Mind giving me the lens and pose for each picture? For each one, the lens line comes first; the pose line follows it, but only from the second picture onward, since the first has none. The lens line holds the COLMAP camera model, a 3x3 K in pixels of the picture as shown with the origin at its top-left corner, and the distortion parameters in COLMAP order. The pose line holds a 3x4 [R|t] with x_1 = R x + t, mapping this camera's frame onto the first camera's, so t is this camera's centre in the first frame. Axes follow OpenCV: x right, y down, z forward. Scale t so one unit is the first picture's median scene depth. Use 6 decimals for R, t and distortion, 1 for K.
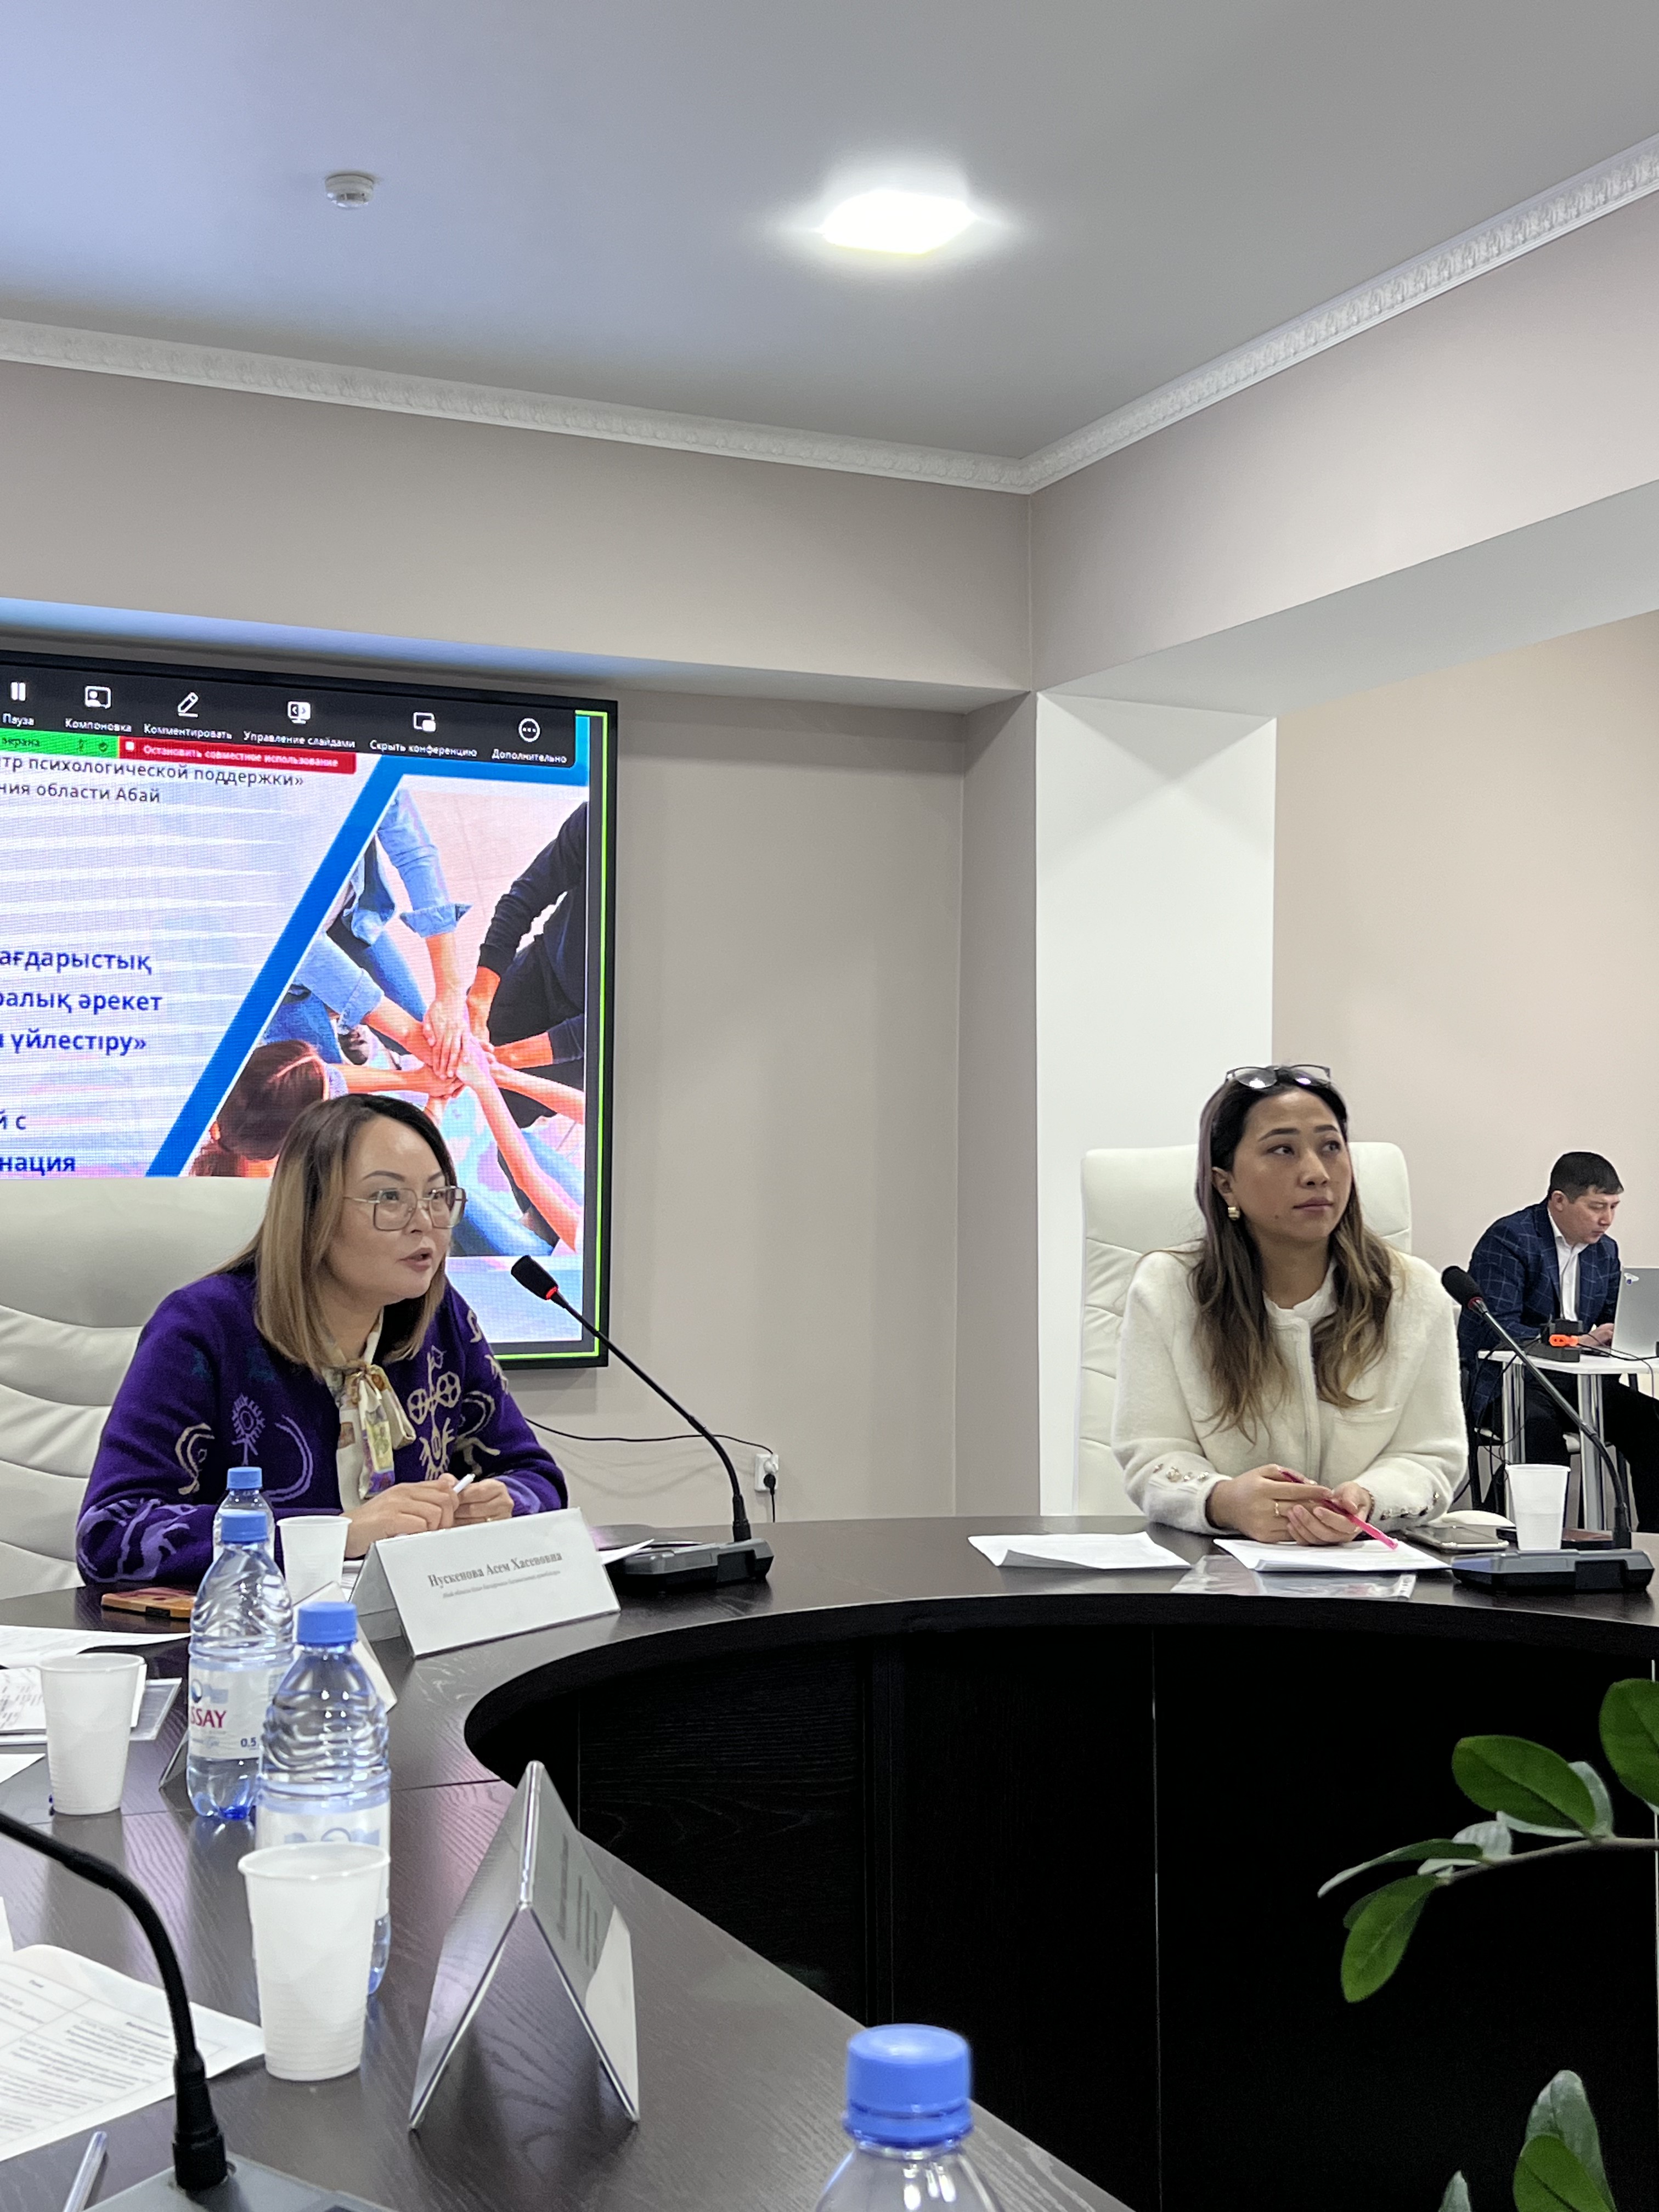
lens RADIAL K [[2714.3, 0, 826.4], [0, 2714.3, 1098.4], [0, 0, 1]] dist [0.068132, 0.000000]
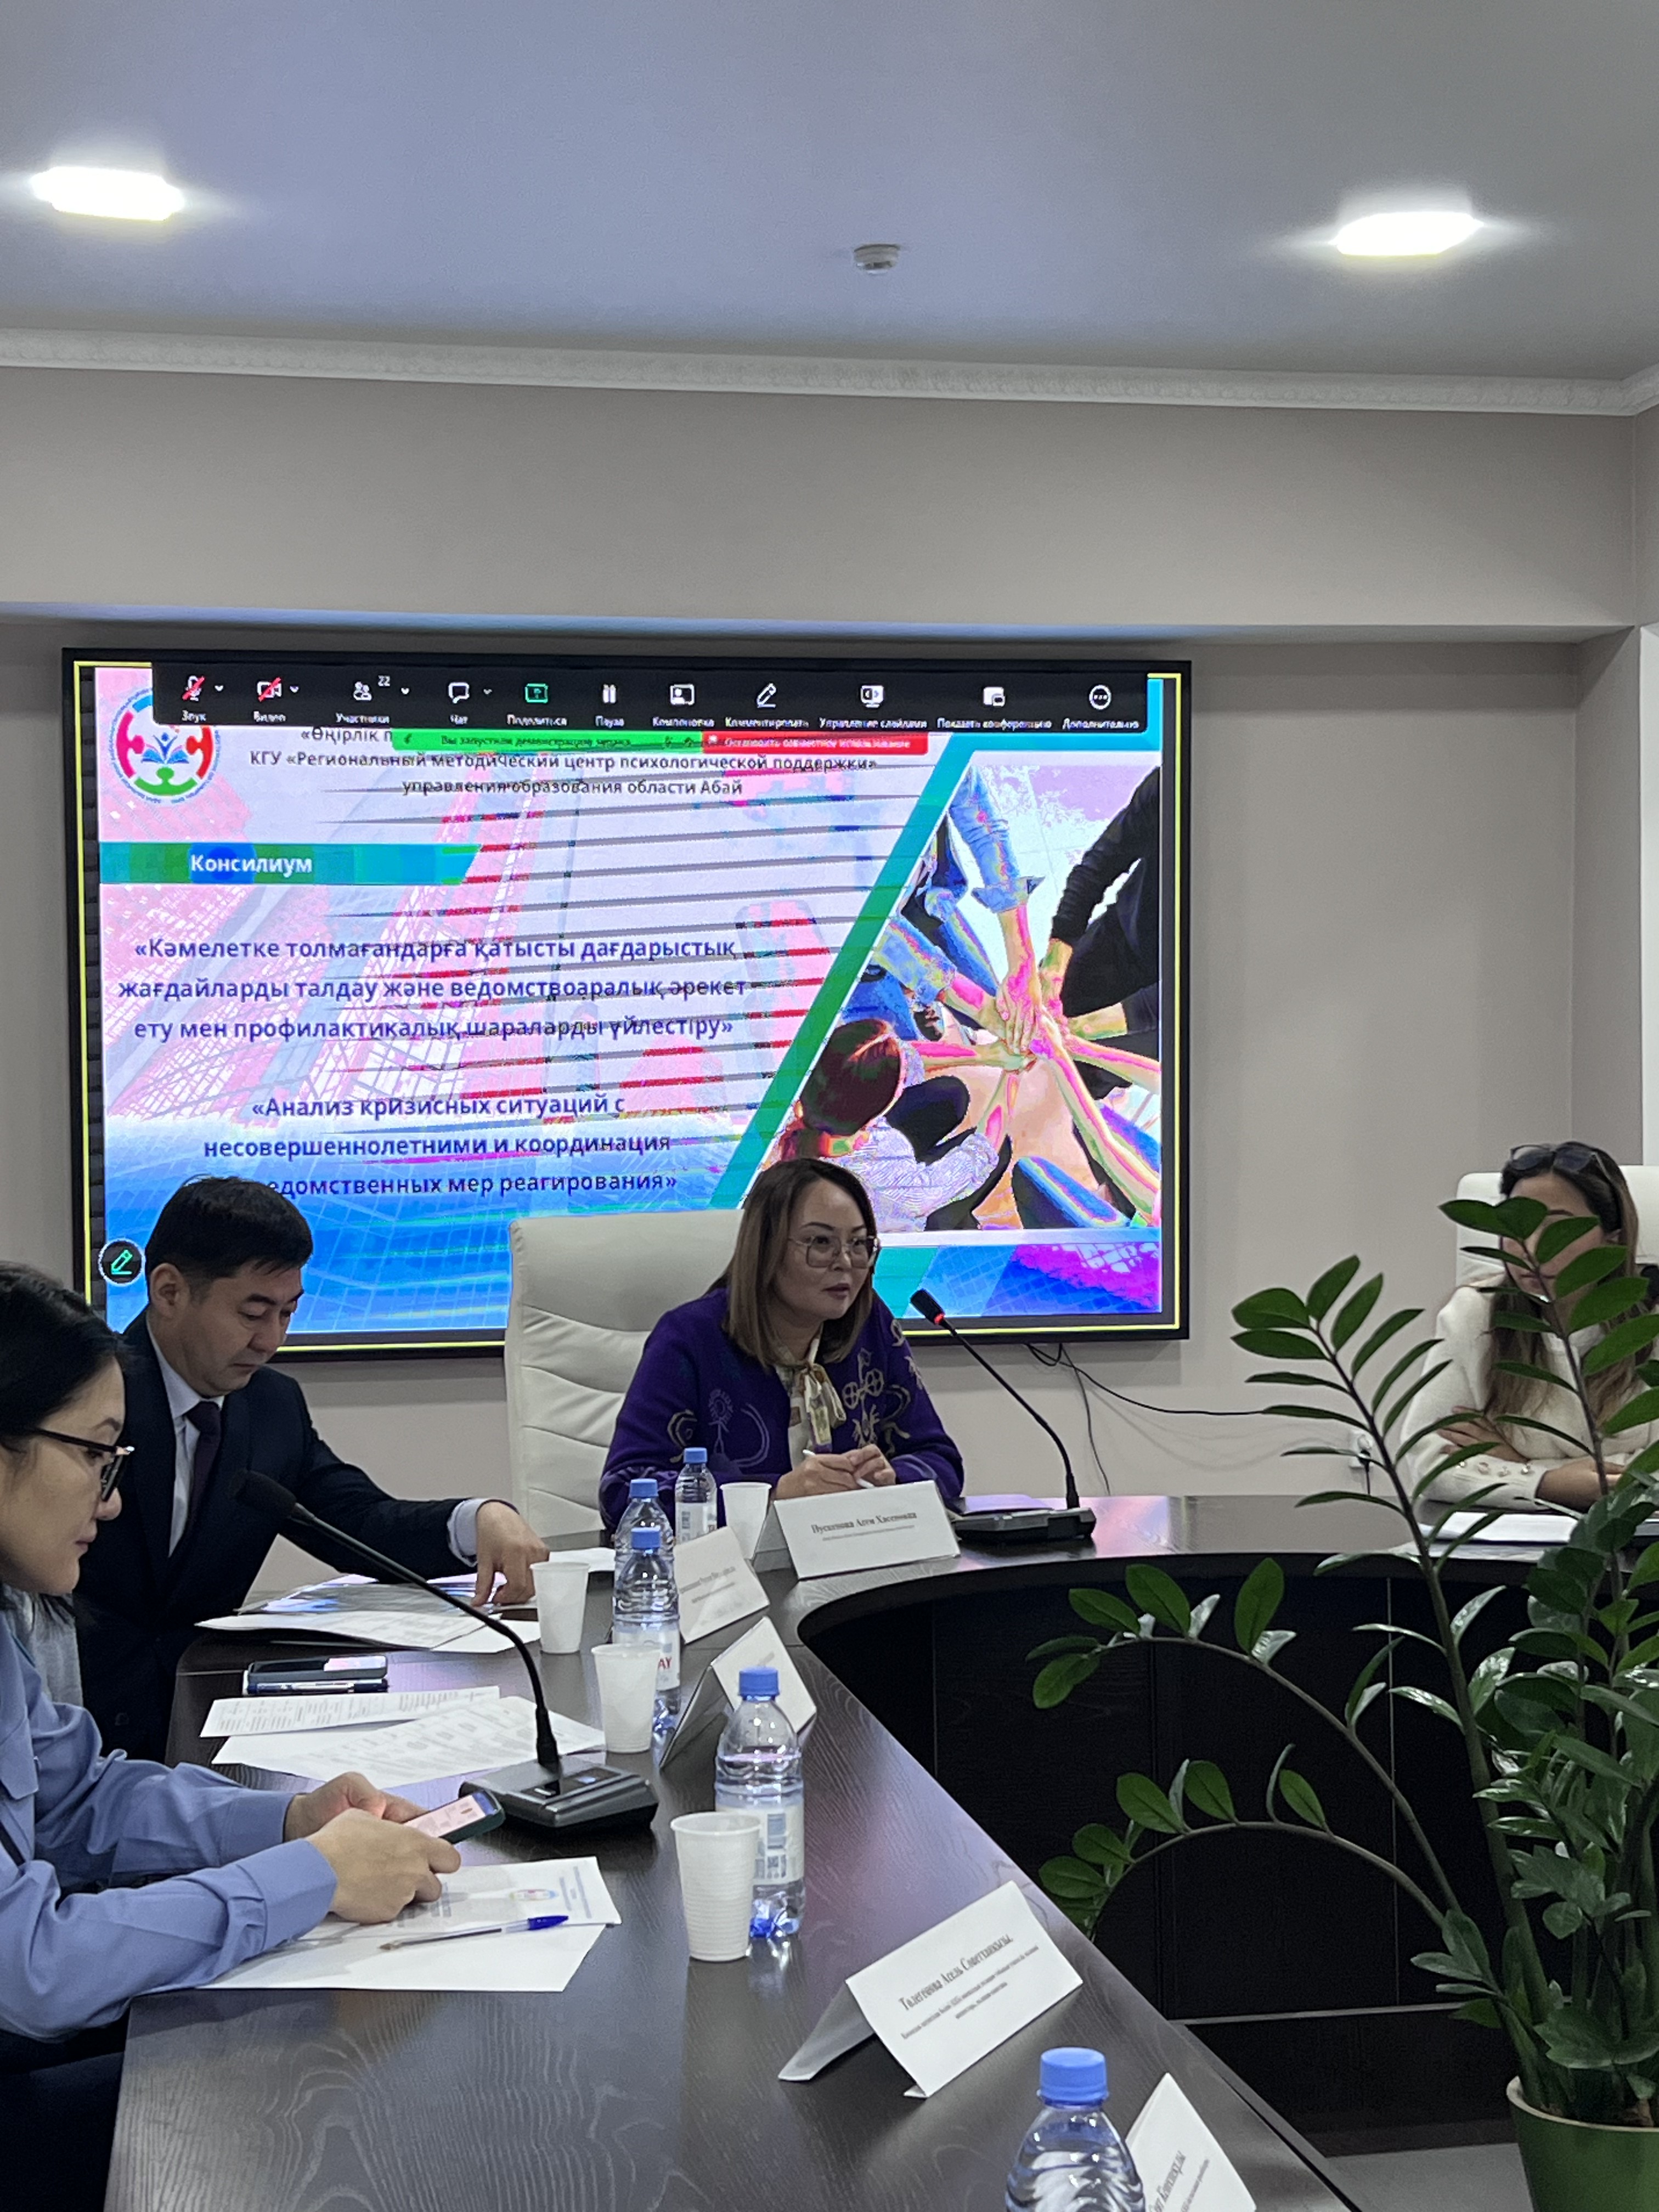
lens RADIAL K [[3692.0, 0, 827.8], [0, 3692.0, 1108.3], [0, 0, 1]] dist [0.088324, 0.000000]
pose [[0.966109, -0.007630, -0.258020, 0.147140], [0.020977, 0.998578, 0.049017, -0.055880], [0.257279, -0.052768, 0.964895, -0.349728]]
